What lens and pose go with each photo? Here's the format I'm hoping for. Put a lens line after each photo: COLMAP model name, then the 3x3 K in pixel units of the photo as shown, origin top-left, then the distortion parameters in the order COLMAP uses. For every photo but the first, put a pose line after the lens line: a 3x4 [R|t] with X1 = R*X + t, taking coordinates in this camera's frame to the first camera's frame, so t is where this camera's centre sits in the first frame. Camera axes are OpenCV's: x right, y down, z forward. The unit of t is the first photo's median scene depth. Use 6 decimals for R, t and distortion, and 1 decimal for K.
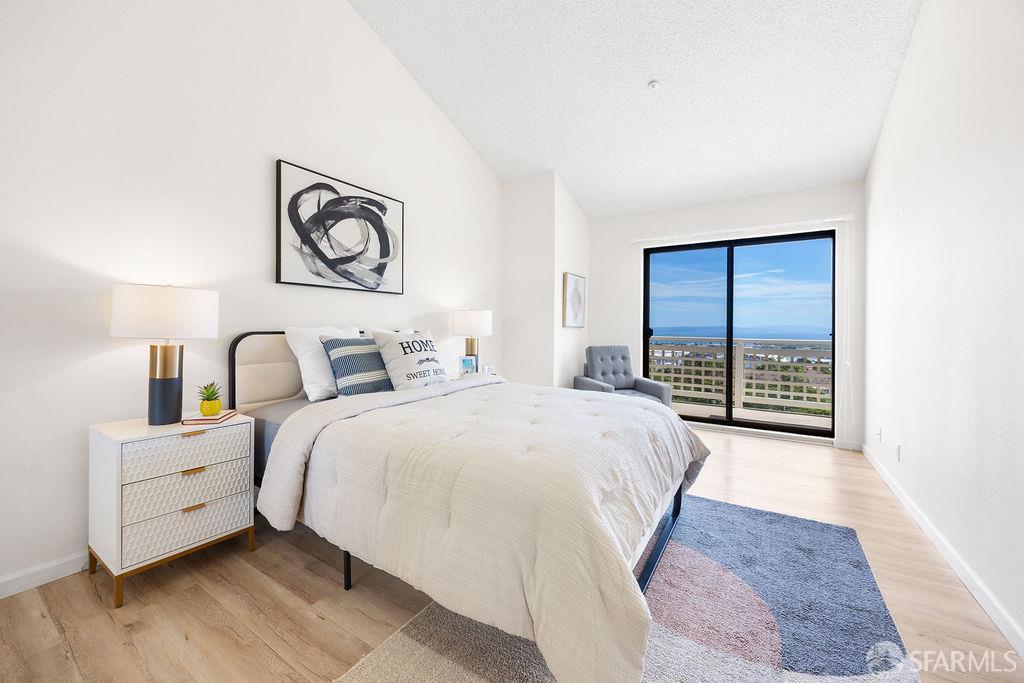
lens RADIAL K [[388.5, 0, 513.7], [0, 388.5, 340.5], [0, 0, 1]] dist [-0.005731, -0.000160]
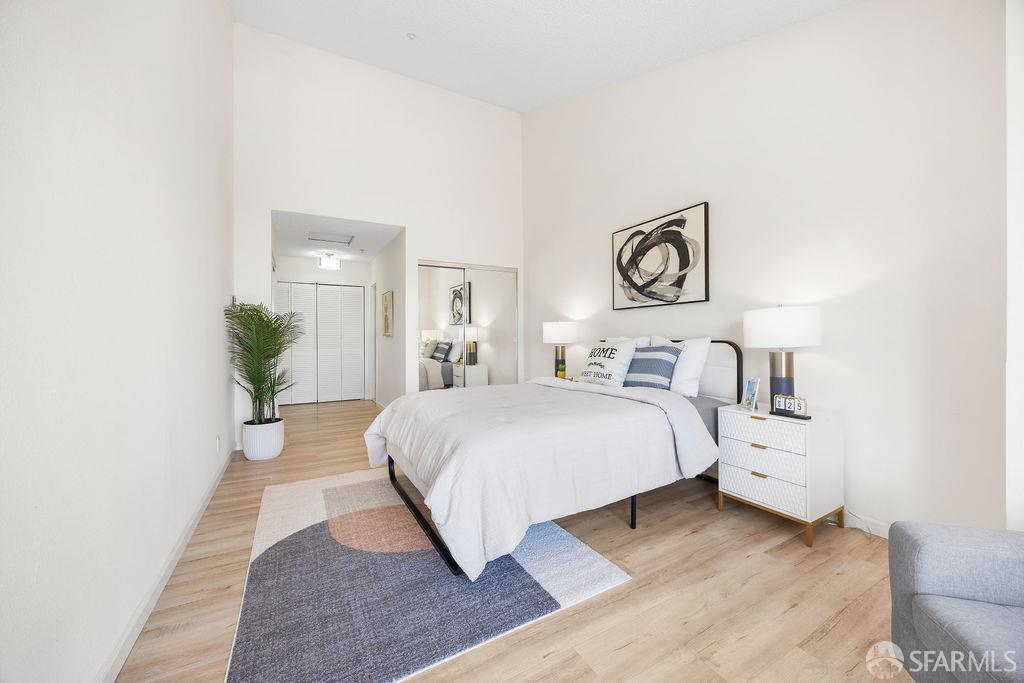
lens RADIAL K [[388.5, 0, 513.7], [0, 388.5, 340.5], [0, 0, 1]] dist [-0.005731, -0.000160]
pose [[-0.456786, 0.003920, -0.889568, 0.863802], [-0.020738, 0.999672, 0.015053, -0.033298], [0.889335, 0.025324, -0.456555, 1.174318]]
